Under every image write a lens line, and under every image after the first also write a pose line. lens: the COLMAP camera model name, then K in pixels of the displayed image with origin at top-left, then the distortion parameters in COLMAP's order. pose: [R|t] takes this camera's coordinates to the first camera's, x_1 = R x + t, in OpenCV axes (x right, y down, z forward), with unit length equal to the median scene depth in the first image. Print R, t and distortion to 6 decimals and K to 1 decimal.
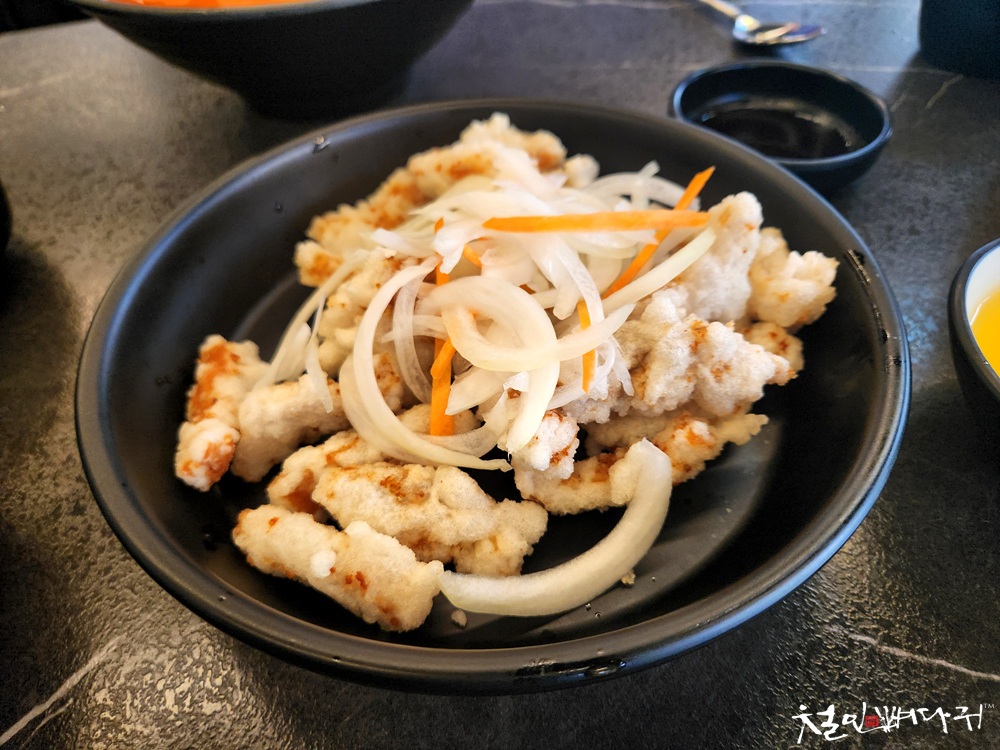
lens RADIAL K [[682.8, 0, 500.0], [0, 682.8, 375.0], [0, 0, 1]] dist [0.032448, -0.057870]
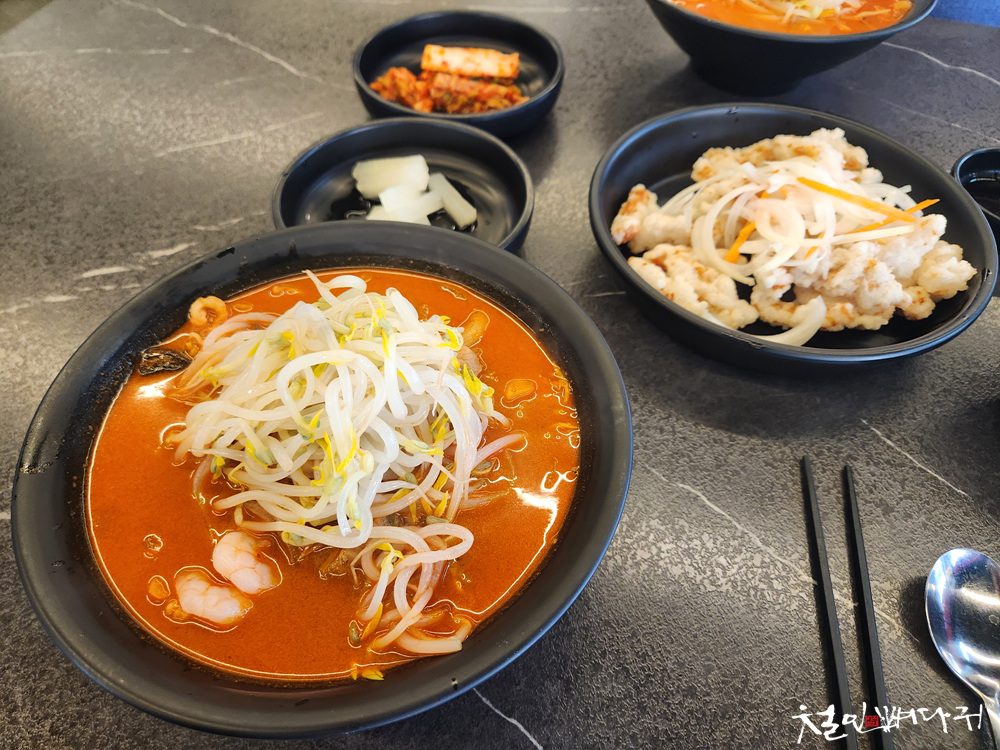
lens RADIAL K [[663.9, 0, 500.0], [0, 663.9, 375.0], [0, 0, 1]] dist [0.001904, 0.001660]
pose [[0.835297, 0.458695, -0.303114, 0.102934], [-0.430882, 0.888593, 0.157299, 0.369695], [0.341497, -0.000785, 0.939882, -1.164472]]
